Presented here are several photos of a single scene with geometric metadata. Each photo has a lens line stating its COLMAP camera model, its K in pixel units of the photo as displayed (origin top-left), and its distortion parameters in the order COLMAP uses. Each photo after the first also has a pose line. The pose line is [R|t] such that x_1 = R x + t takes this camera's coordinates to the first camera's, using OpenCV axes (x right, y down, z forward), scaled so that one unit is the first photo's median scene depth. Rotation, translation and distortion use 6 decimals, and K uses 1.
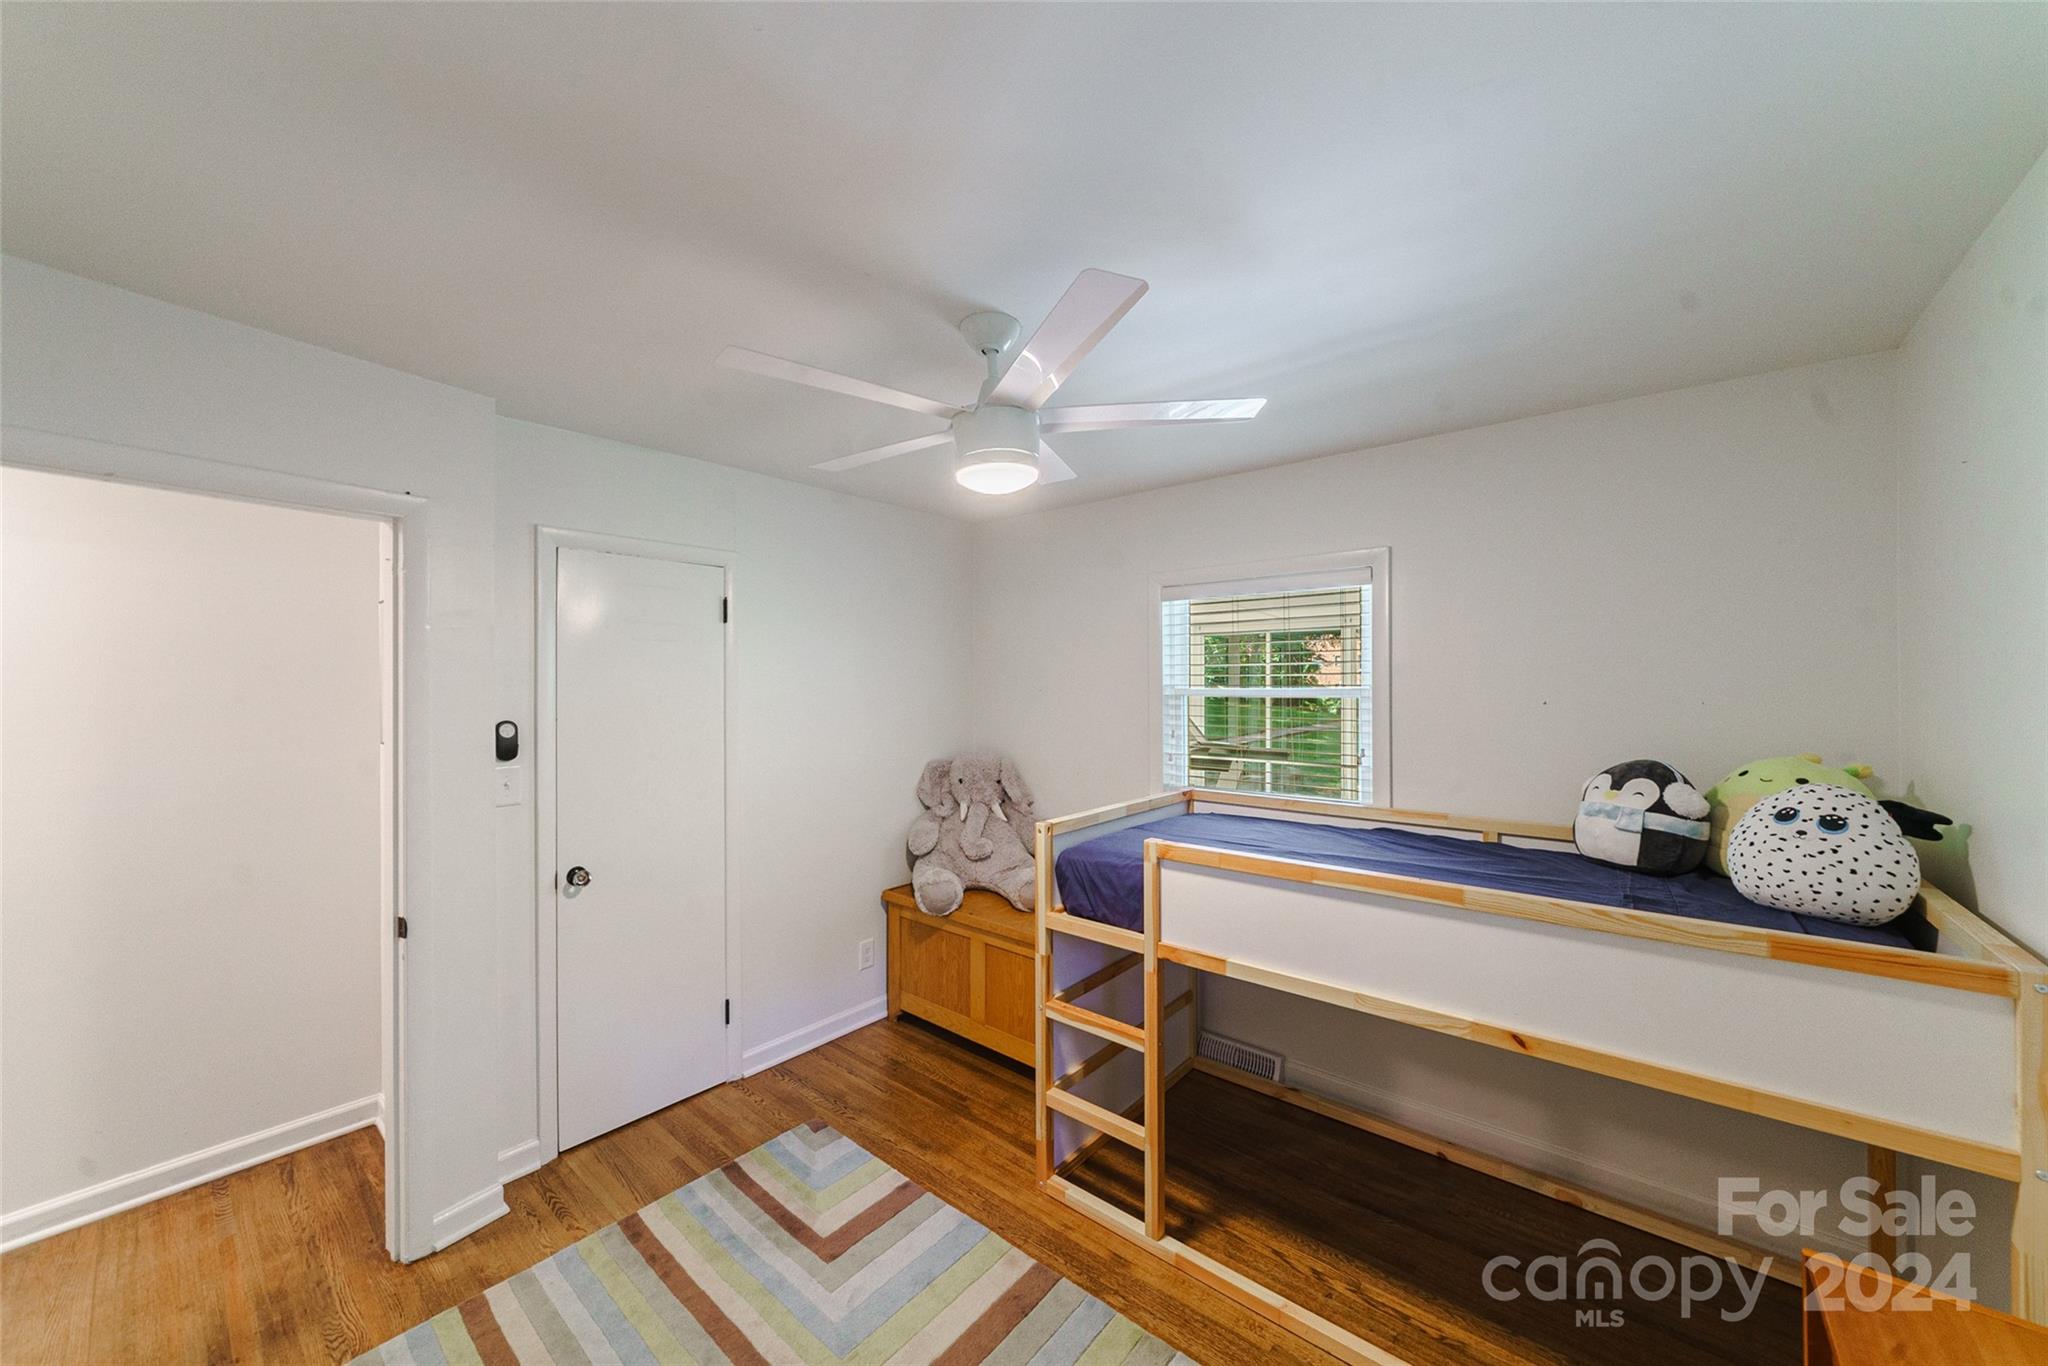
lens RADIAL K [[749.8, 0, 1024.0], [0, 749.8, 683.0], [0, 0, 1]] dist [-0.000578, -0.000038]
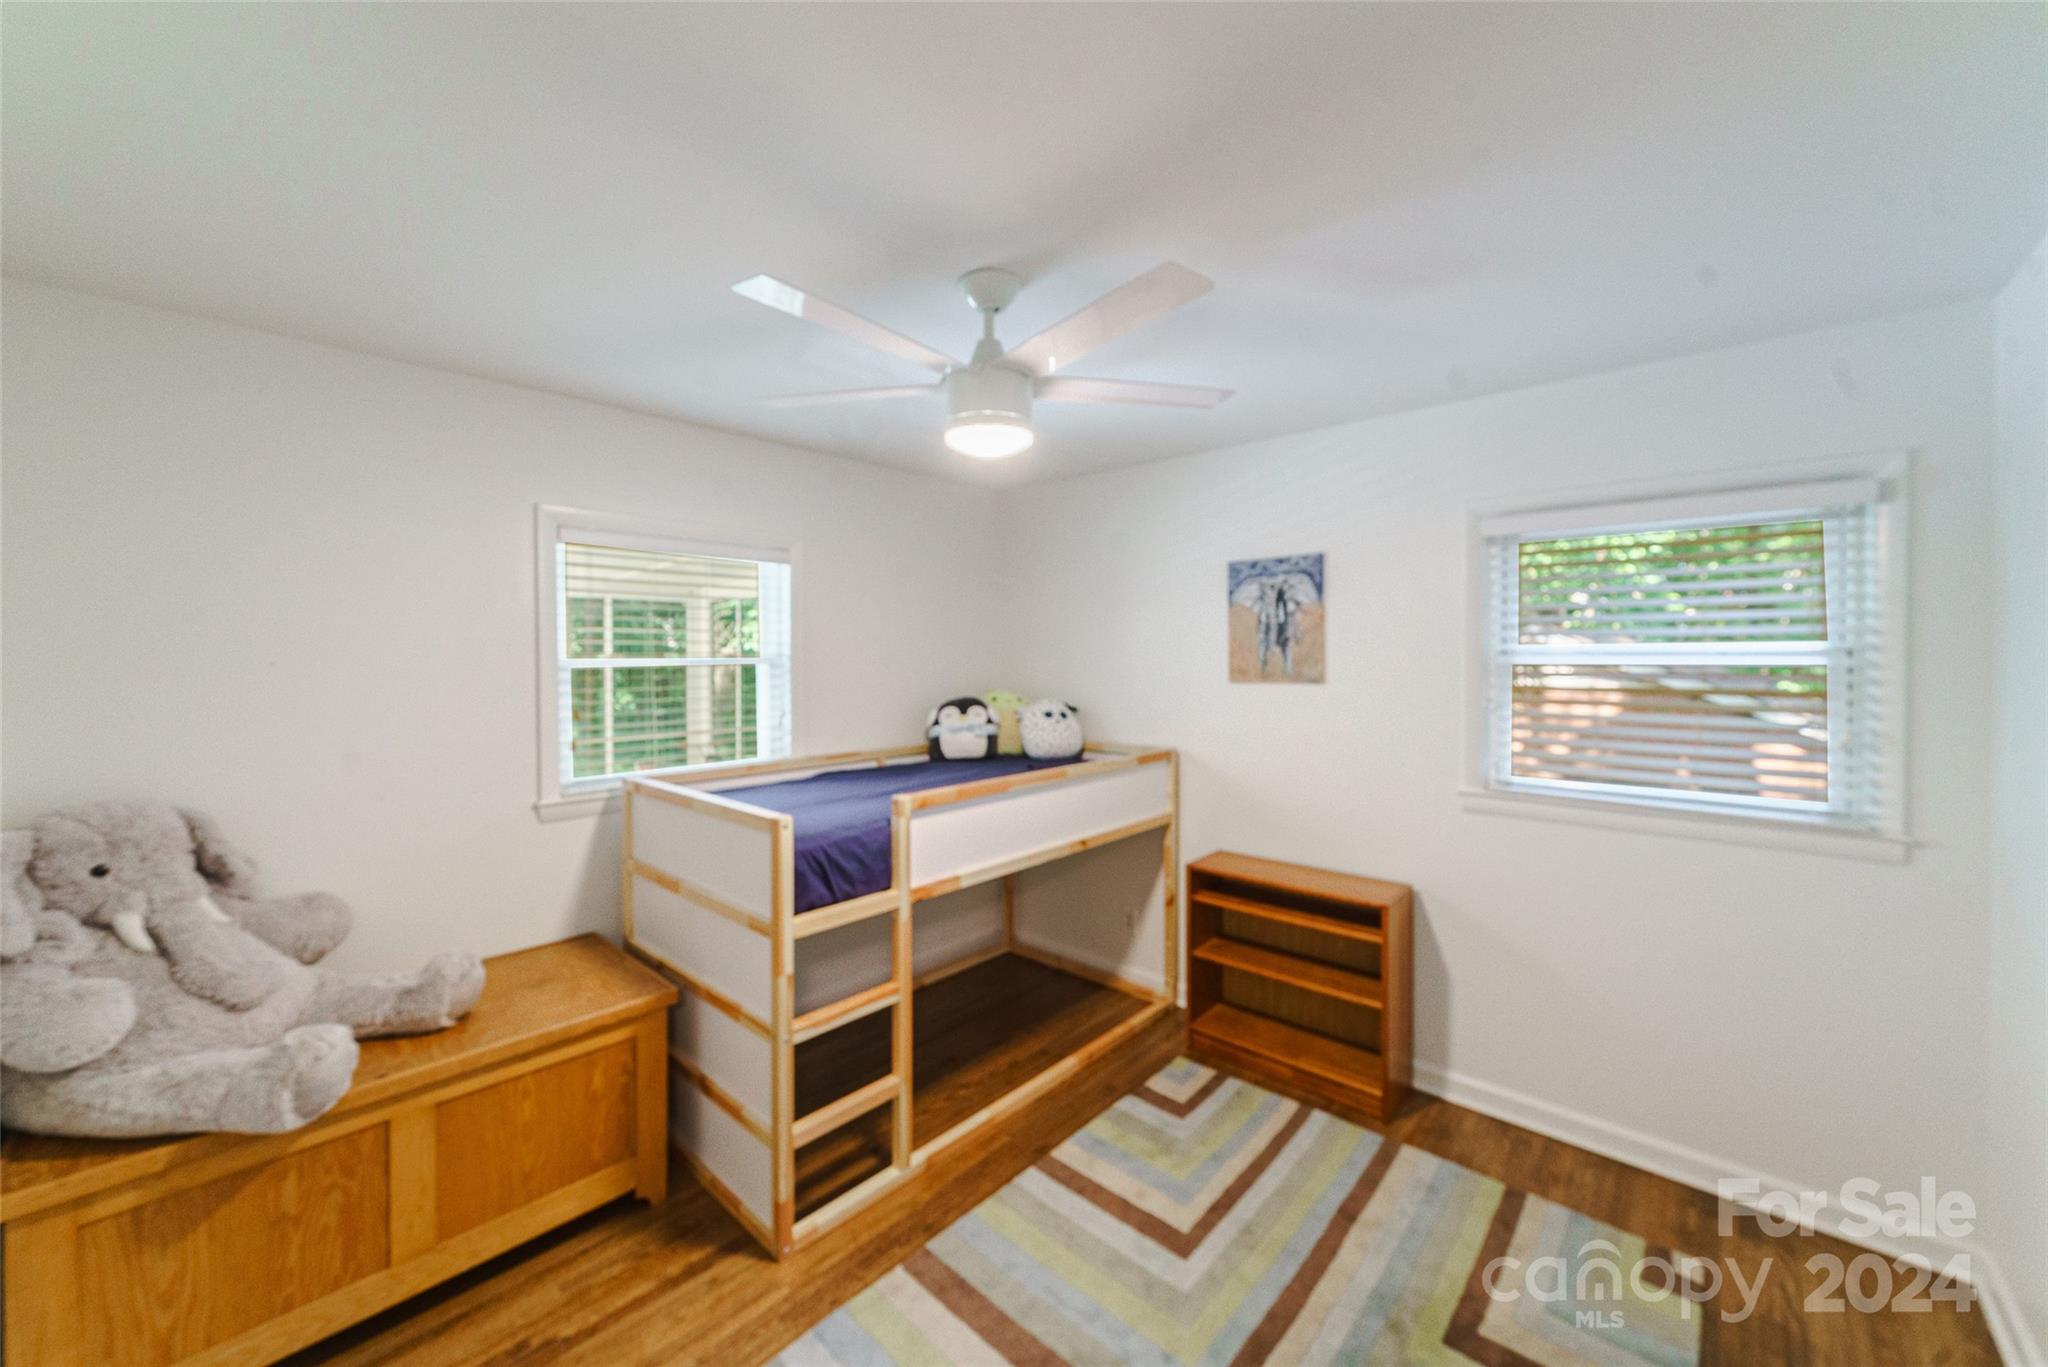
lens RADIAL K [[739.1, 0, 1025.0], [0, 739.1, 664.4], [0, 0, 1]] dist [-0.000610, 0.000012]
pose [[0.056369, -0.008990, 0.998370, -0.848321], [0.002970, 0.999957, 0.008837, 0.013936], [-0.998406, 0.002467, 0.056394, 0.756149]]
